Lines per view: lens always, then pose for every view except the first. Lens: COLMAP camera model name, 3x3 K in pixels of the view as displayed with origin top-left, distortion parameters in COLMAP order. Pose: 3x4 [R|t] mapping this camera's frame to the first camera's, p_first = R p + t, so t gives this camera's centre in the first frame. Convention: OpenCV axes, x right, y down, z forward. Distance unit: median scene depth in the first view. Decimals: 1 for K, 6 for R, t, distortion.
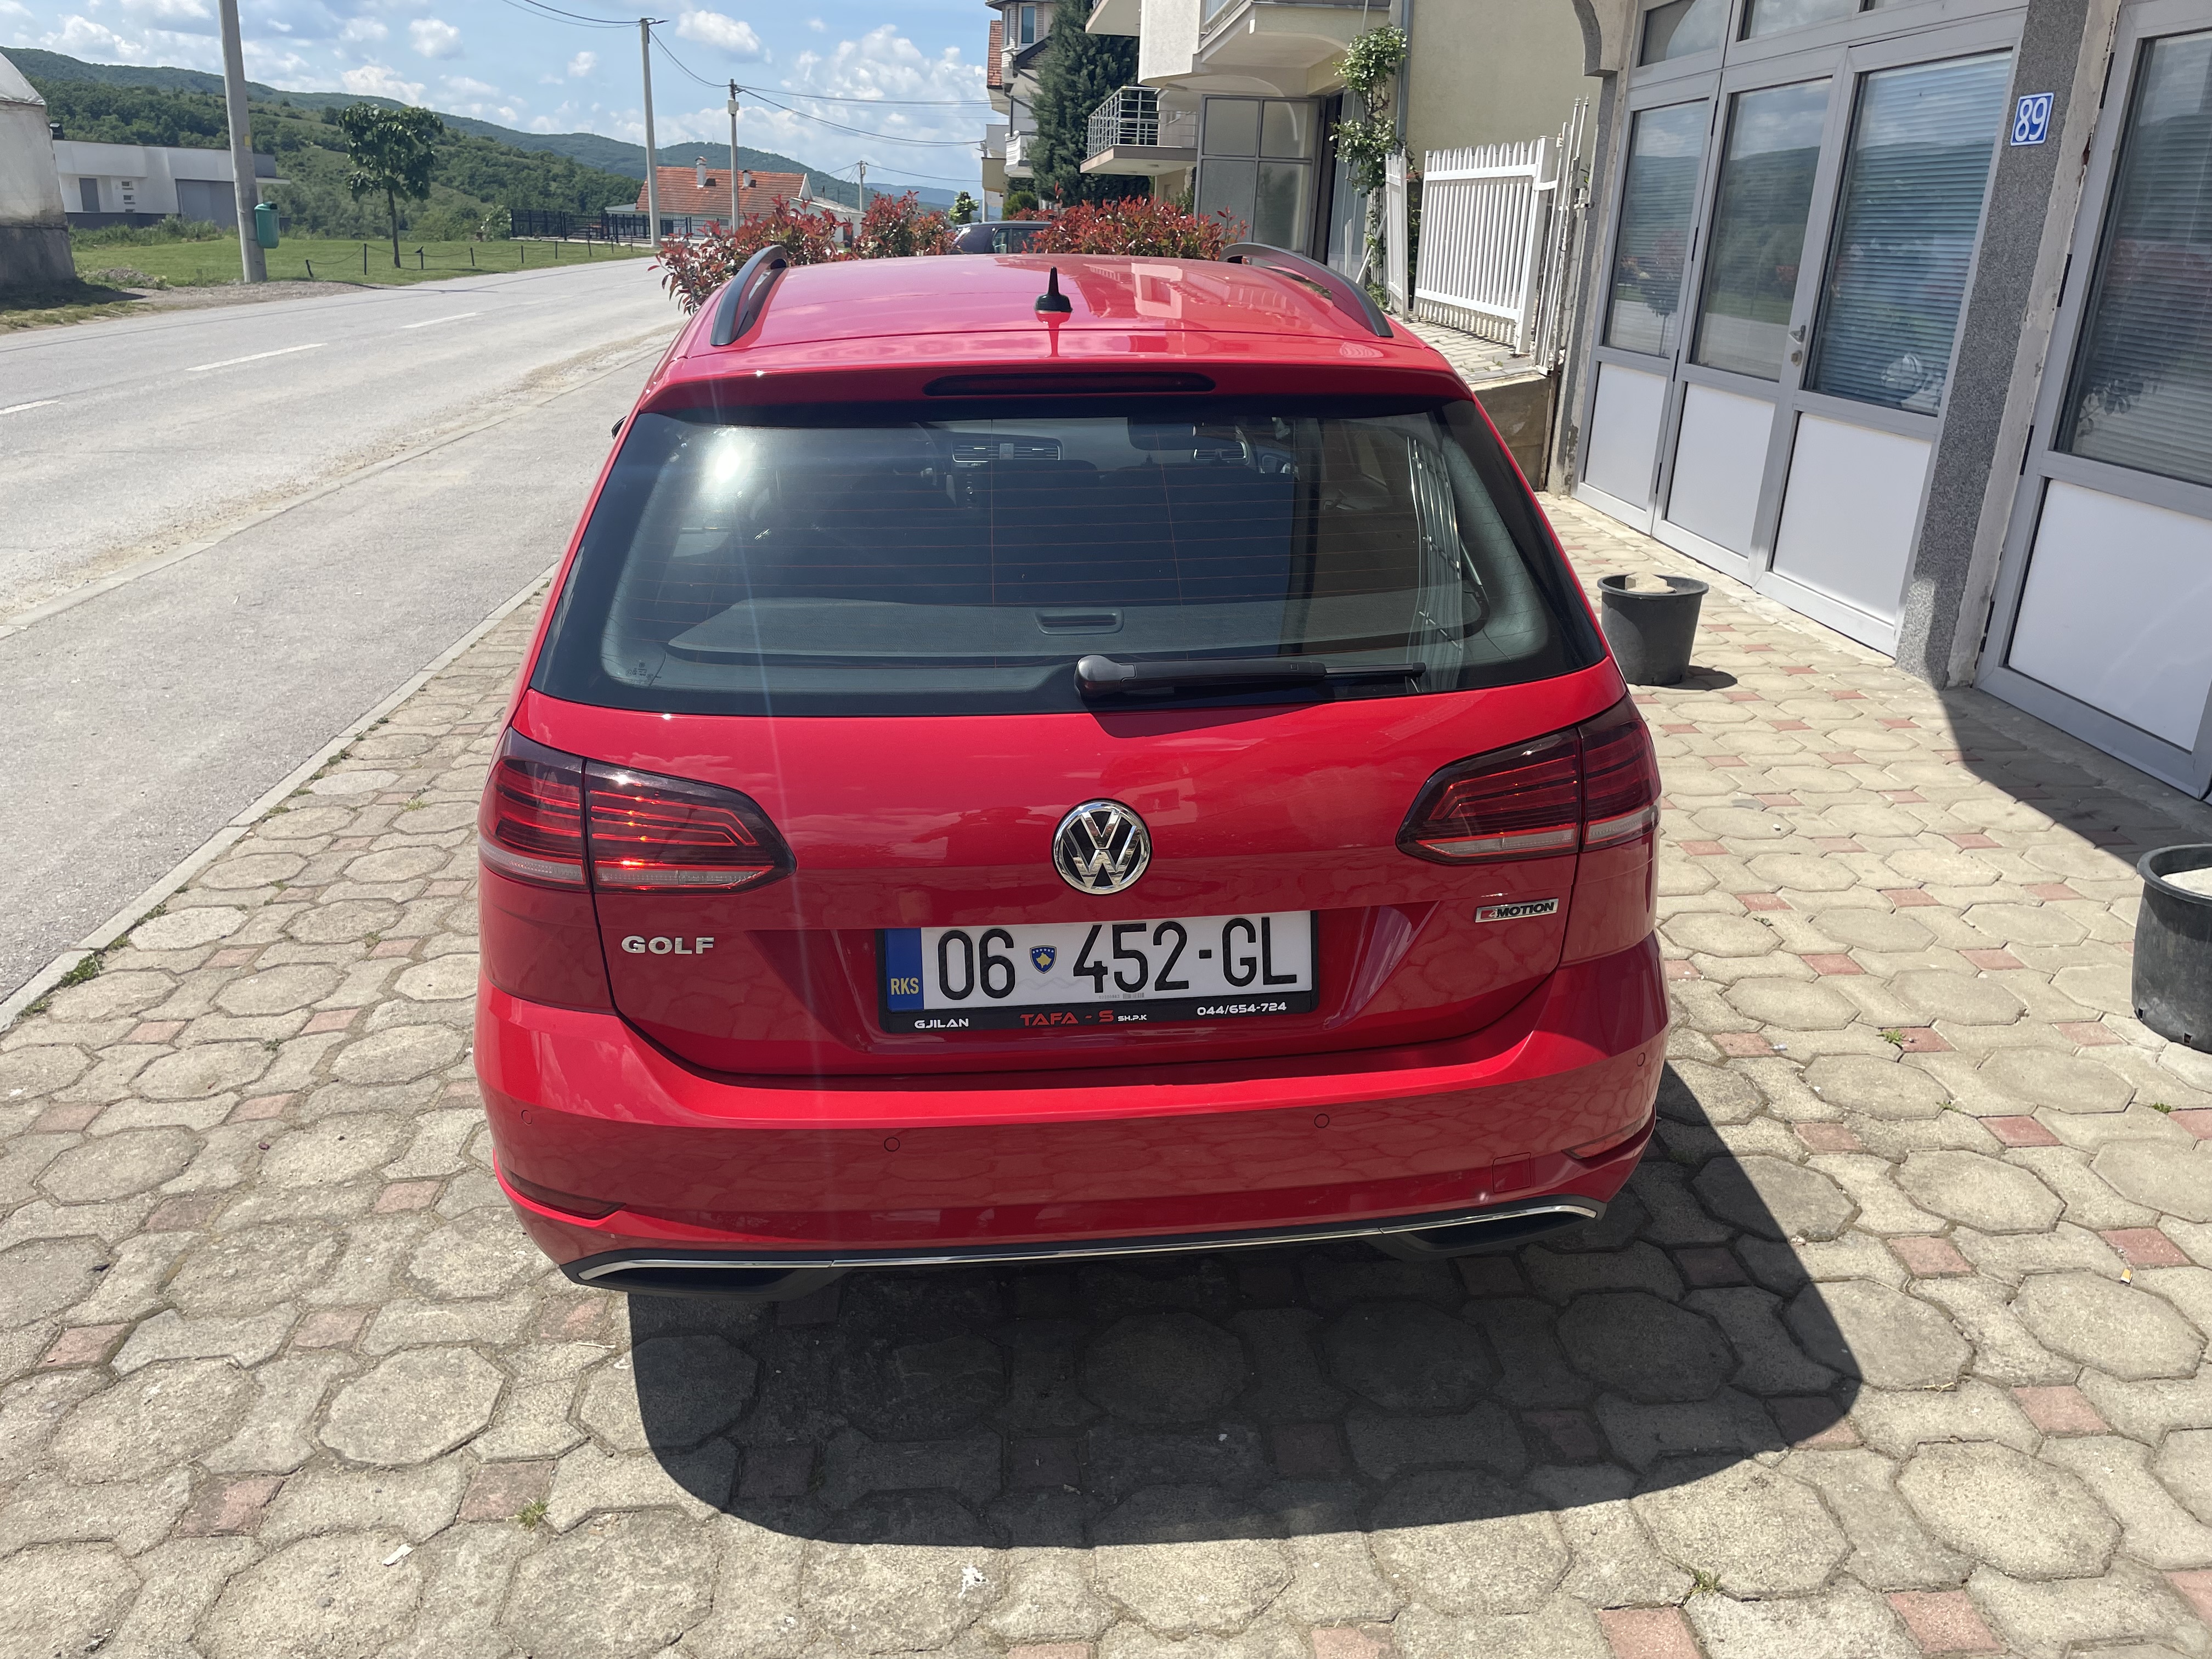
lens RADIAL K [[1706.5, 0, 1088.0], [0, 1706.5, 779.9], [0, 0, 1]] dist [0.084618, -0.119861]
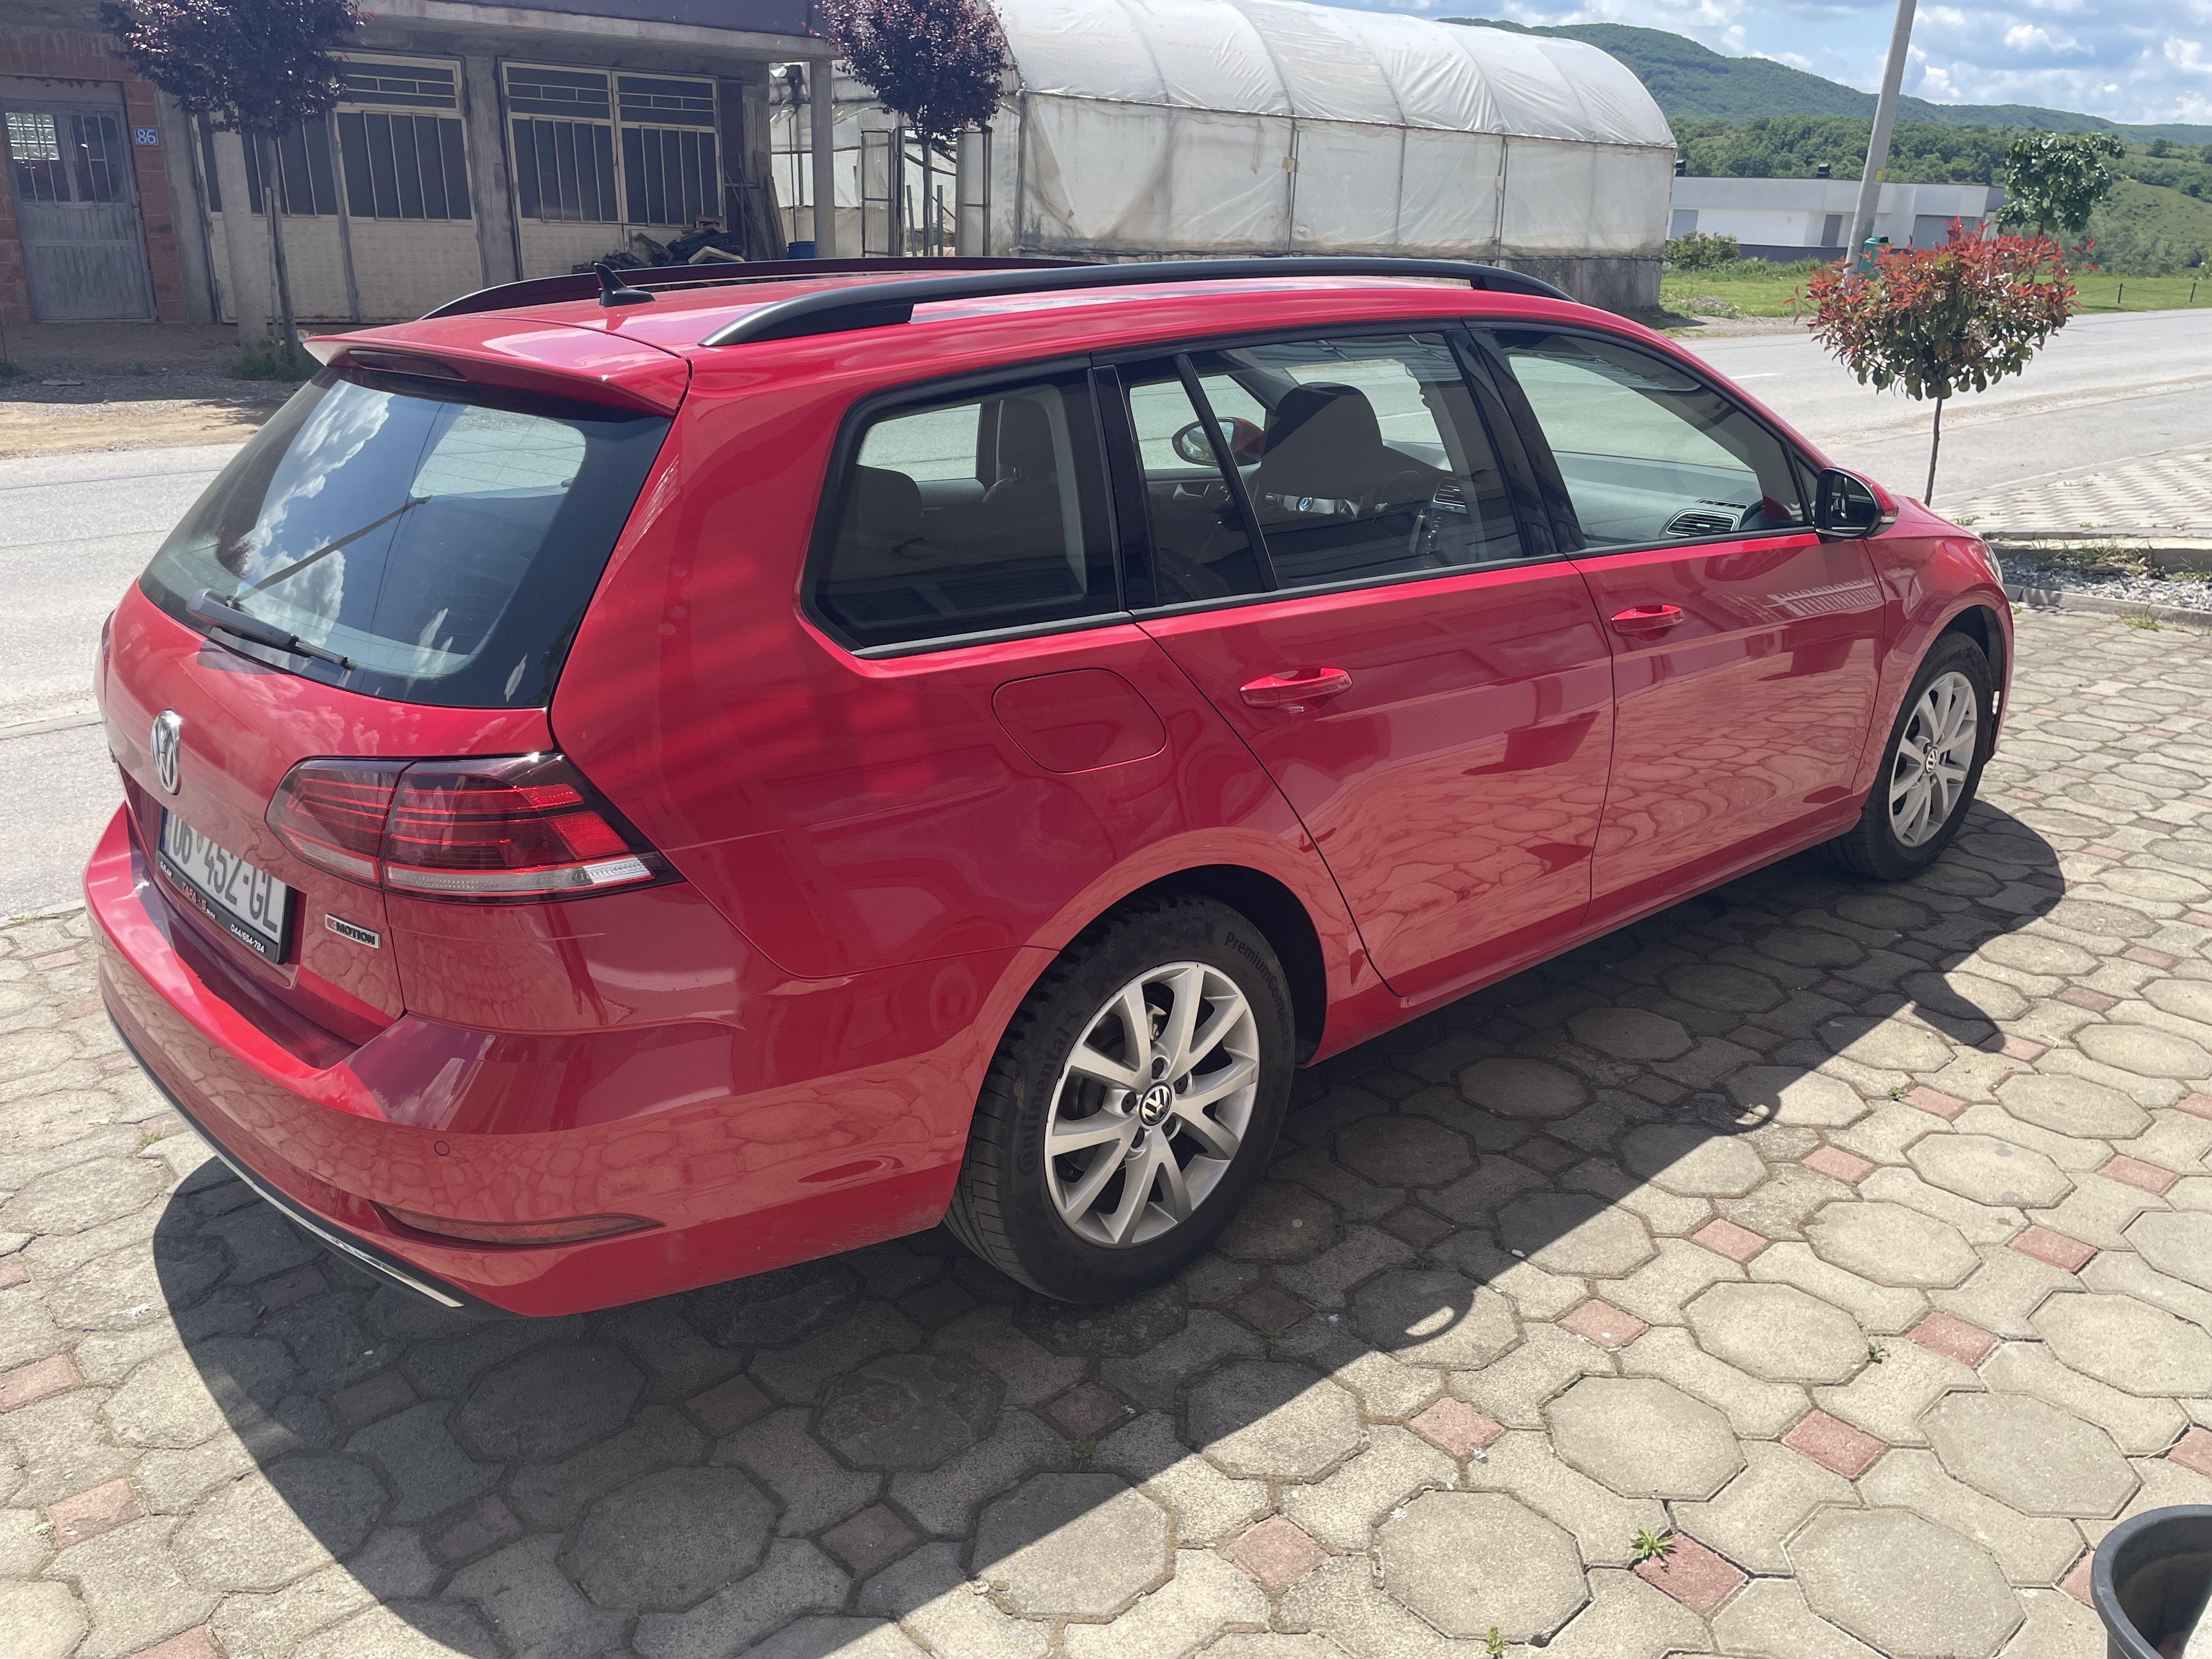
lens RADIAL K [[1688.5, 0, 1131.7], [0, 1688.5, 798.0], [0, 0, 1]] dist [0.103009, -0.133694]
pose [[0.610450, 0.245997, -0.752886, 0.124958], [-0.251815, 0.961505, 0.109985, -0.021595], [0.750959, 0.122448, 0.648896, 0.071078]]
